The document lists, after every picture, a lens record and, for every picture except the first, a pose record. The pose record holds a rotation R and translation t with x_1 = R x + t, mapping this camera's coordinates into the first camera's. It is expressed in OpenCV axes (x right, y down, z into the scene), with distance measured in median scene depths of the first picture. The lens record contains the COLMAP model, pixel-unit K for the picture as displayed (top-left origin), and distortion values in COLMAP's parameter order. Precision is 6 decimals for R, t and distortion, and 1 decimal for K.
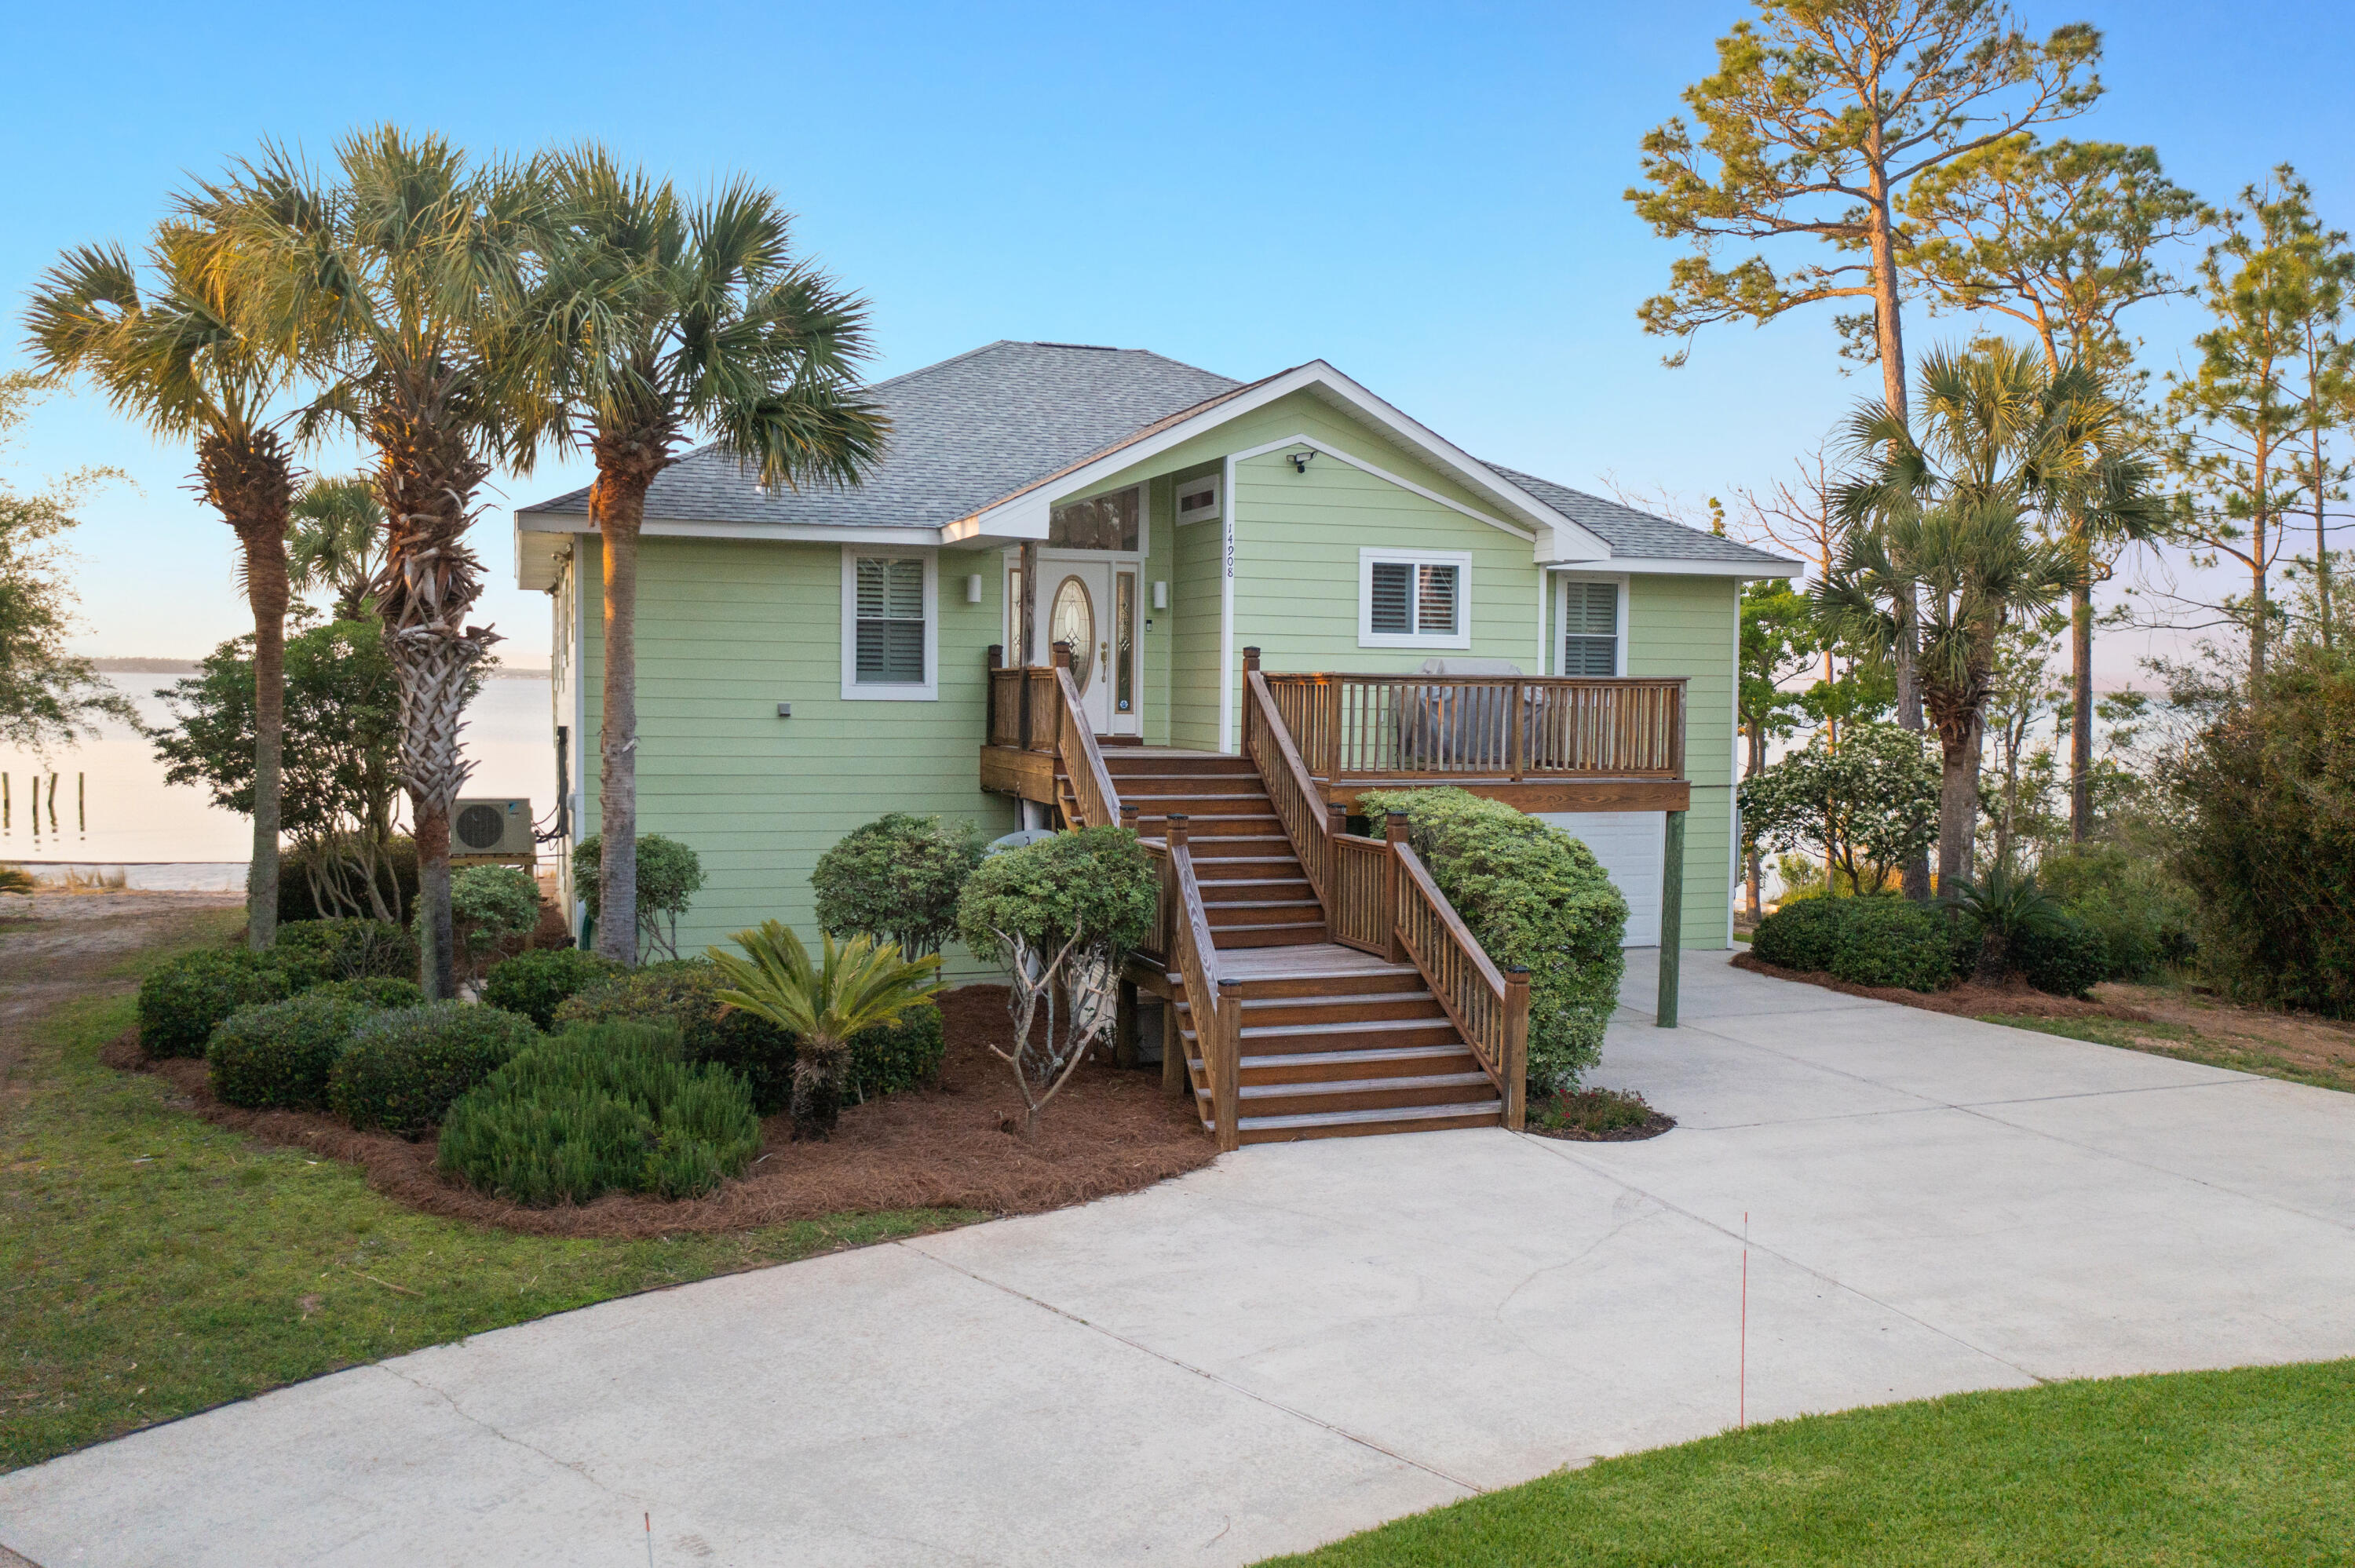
lens RADIAL K [[1885.4, 0, 1177.2], [0, 1885.4, 760.8], [0, 0, 1]] dist [-0.047598, 0.006836]
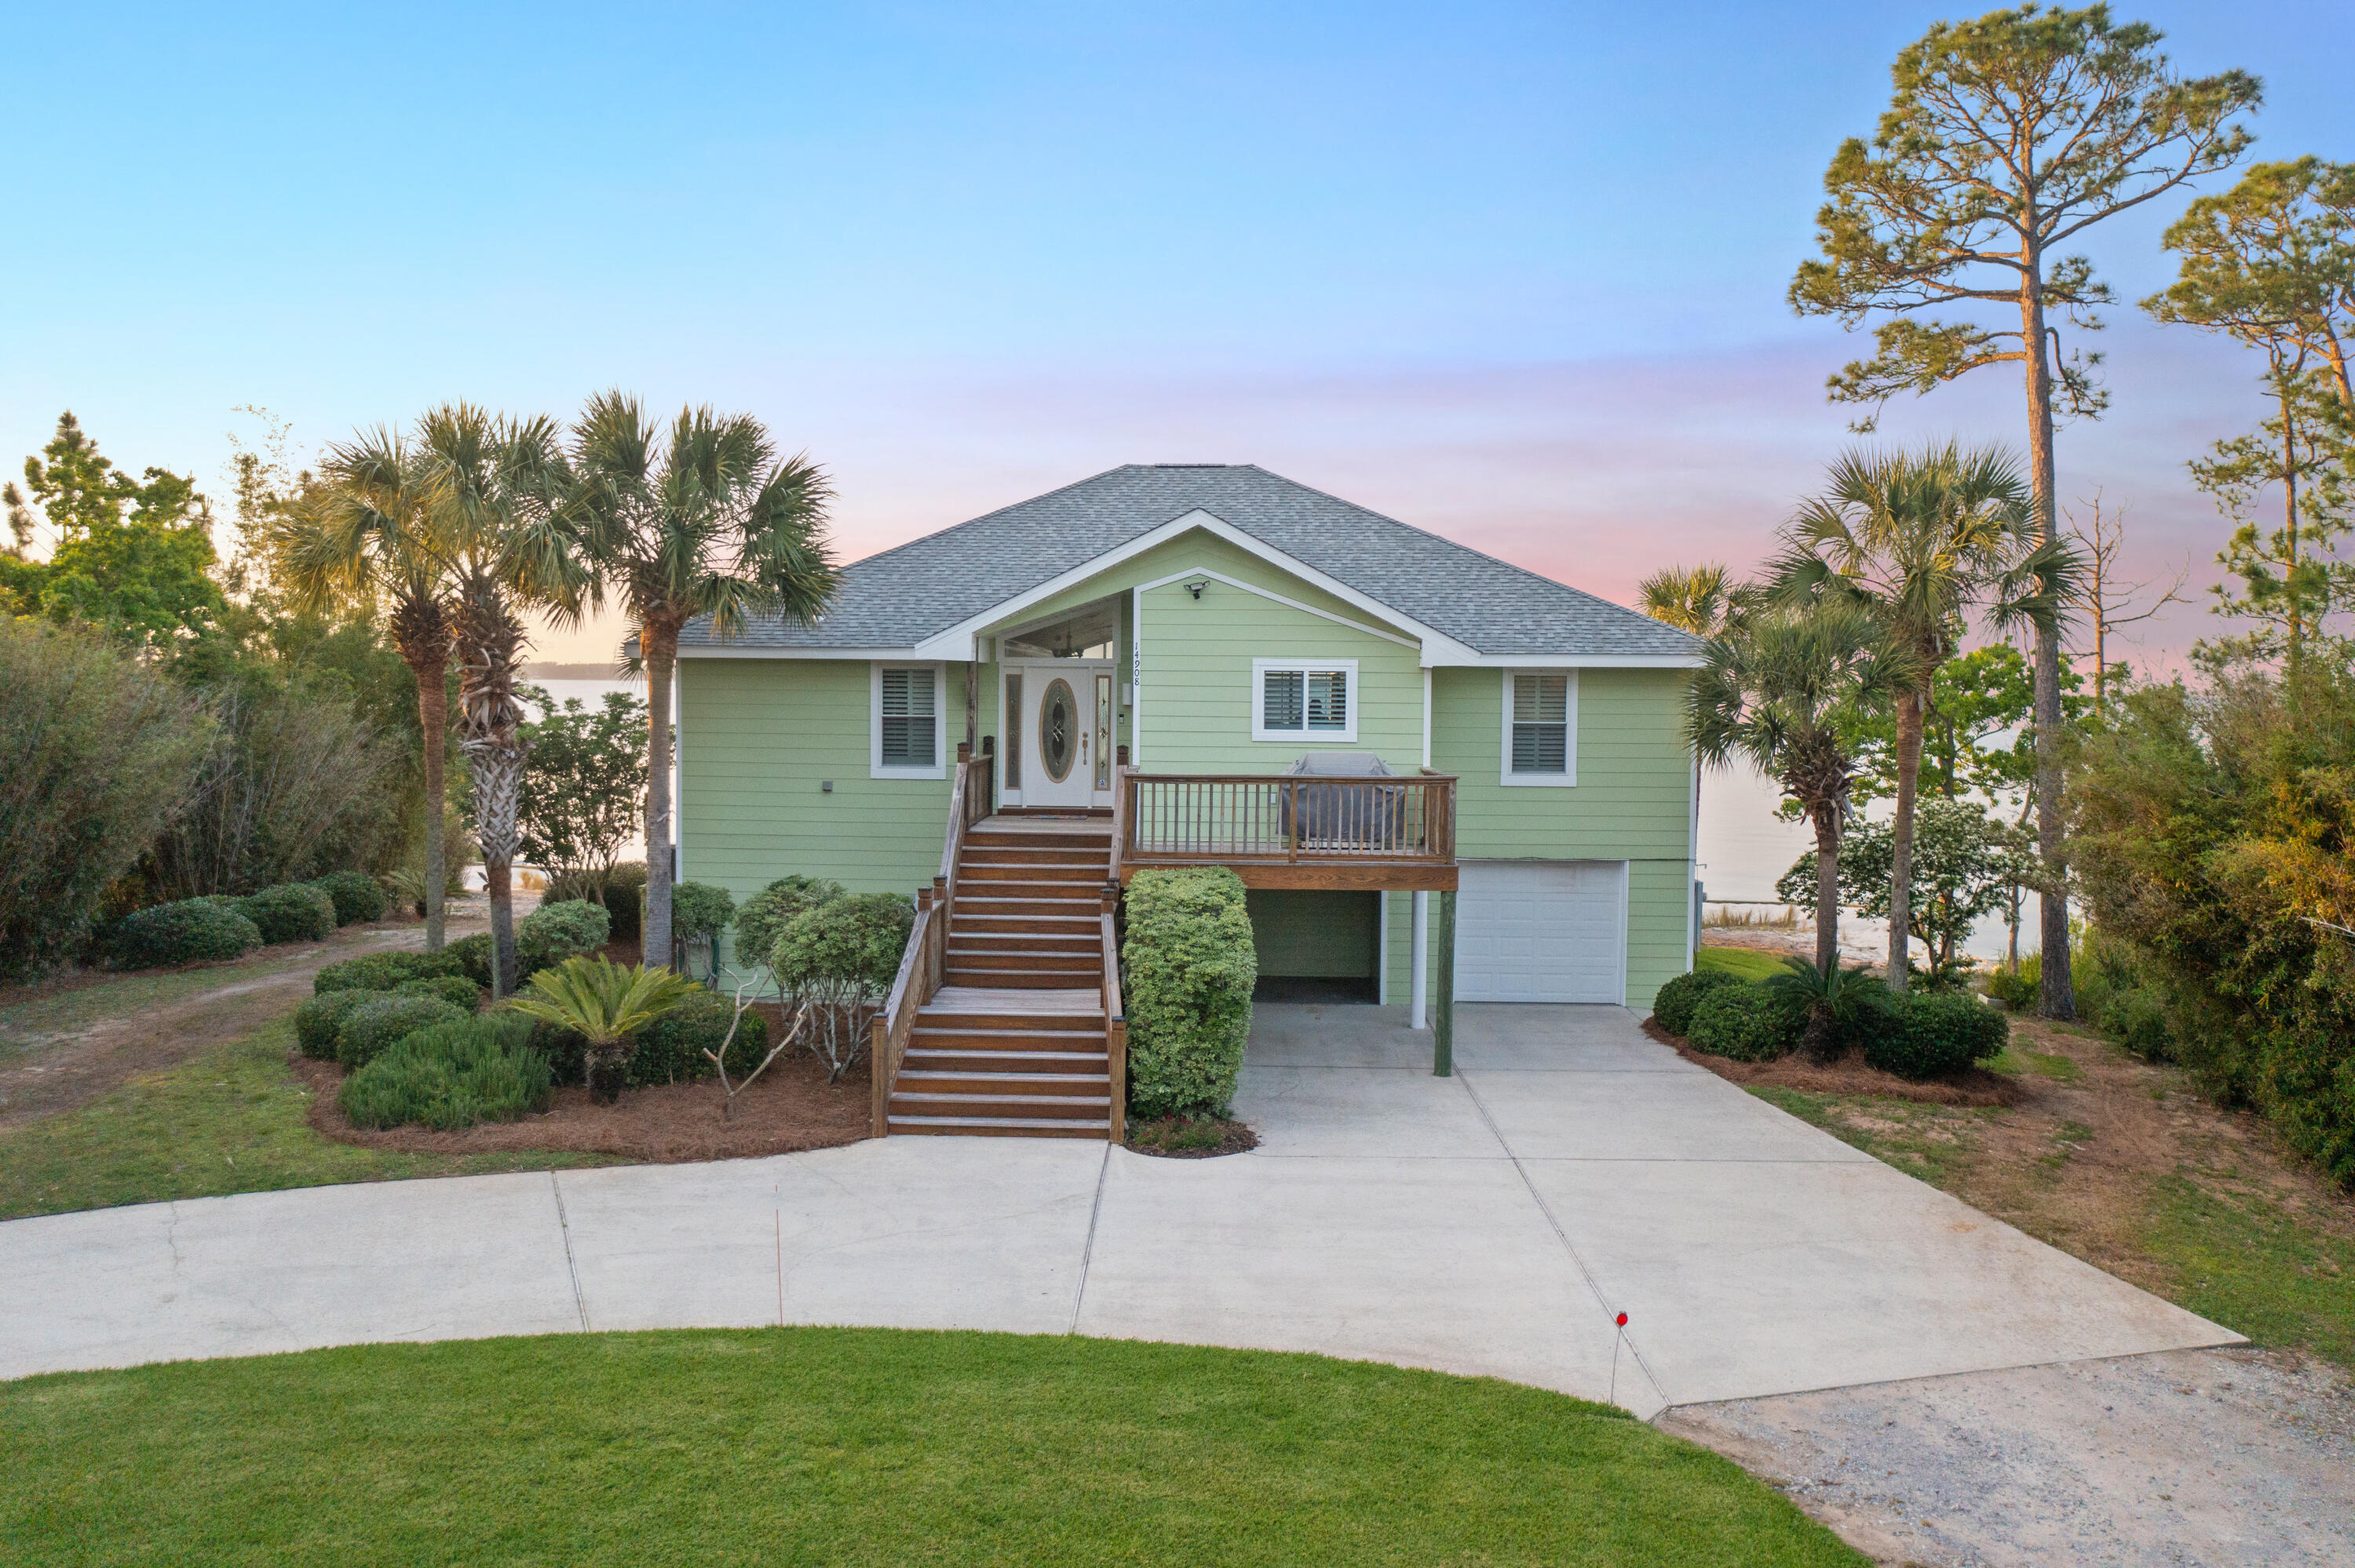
lens RADIAL K [[1892.0, 0, 1180.0], [0, 1892.0, 750.1], [0, 0, 1]] dist [-0.030957, -0.004077]
pose [[0.935697, 0.010452, -0.352651, 0.631710], [-0.013104, 0.999901, -0.005134, -0.063262], [0.352562, 0.009425, 0.935741, -0.191323]]
